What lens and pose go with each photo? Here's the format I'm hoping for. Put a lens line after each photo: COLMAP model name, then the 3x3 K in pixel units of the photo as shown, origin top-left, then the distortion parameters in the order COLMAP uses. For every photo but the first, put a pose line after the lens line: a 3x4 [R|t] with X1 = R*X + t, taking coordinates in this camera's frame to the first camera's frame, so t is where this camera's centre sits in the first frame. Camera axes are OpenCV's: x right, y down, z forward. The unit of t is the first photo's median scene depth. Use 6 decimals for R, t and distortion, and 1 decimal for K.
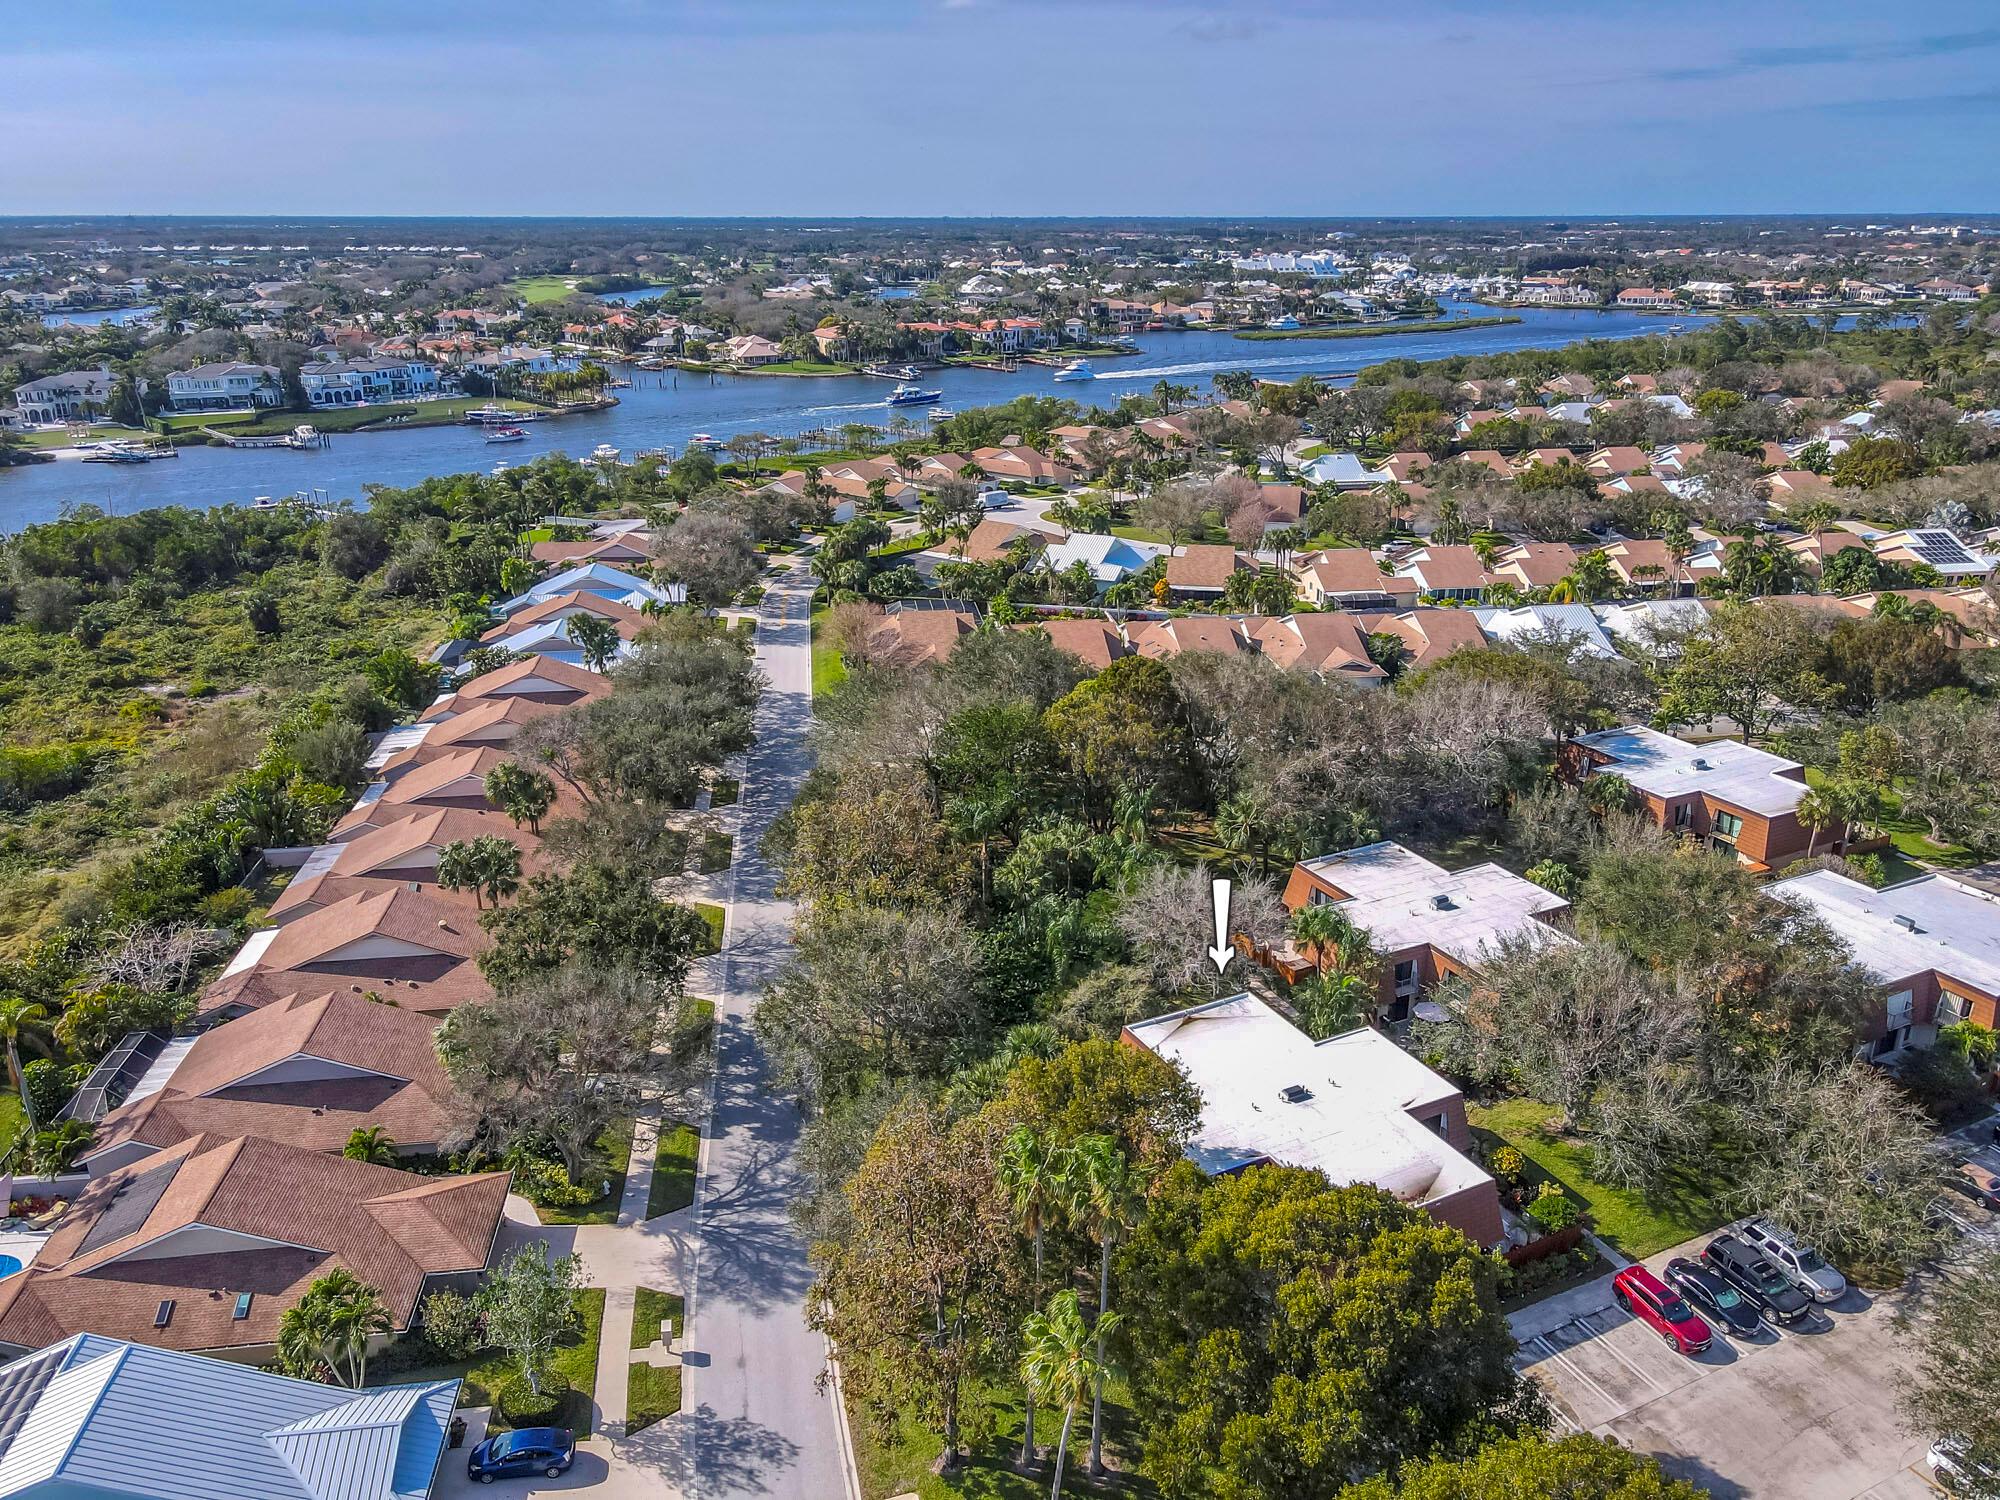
lens RADIAL K [[1529.8, 0, 1000.0], [0, 1529.8, 750.0], [0, 0, 1]] dist [0.020986, 0.013165]
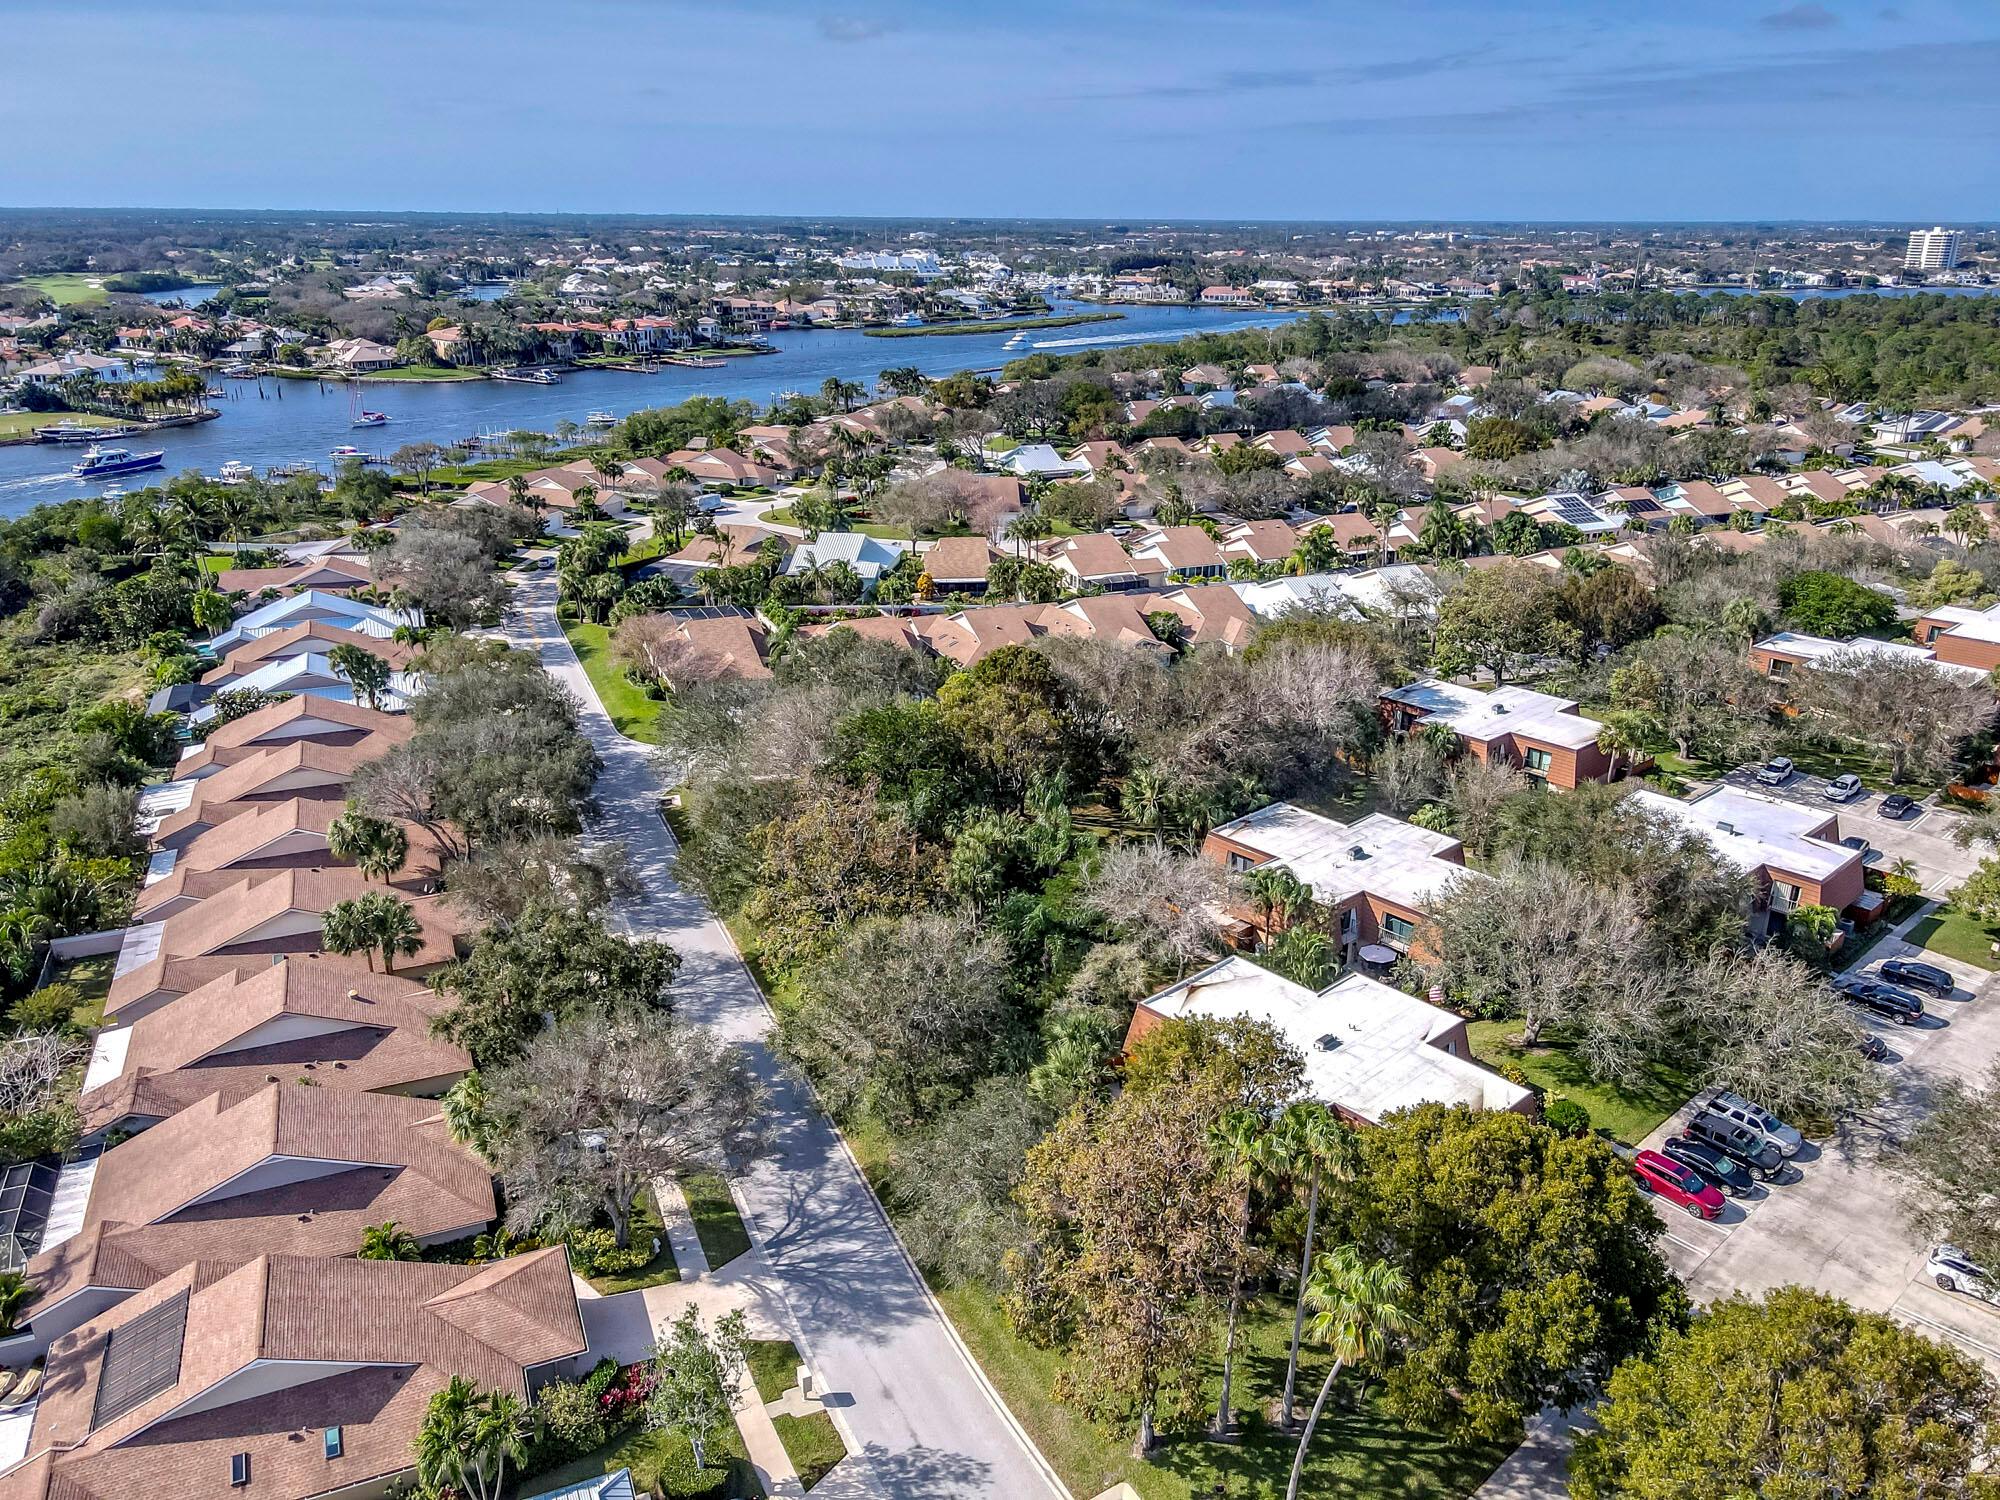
lens RADIAL K [[1529.8, 0, 1000.0], [0, 1529.8, 750.0], [0, 0, 1]] dist [0.020986, 0.013165]
pose [[0.959338, -0.086505, 0.268678, -0.184044], [0.086497, 0.996181, 0.011890, -0.005244], [-0.268680, 0.011833, 0.963157, 0.026819]]
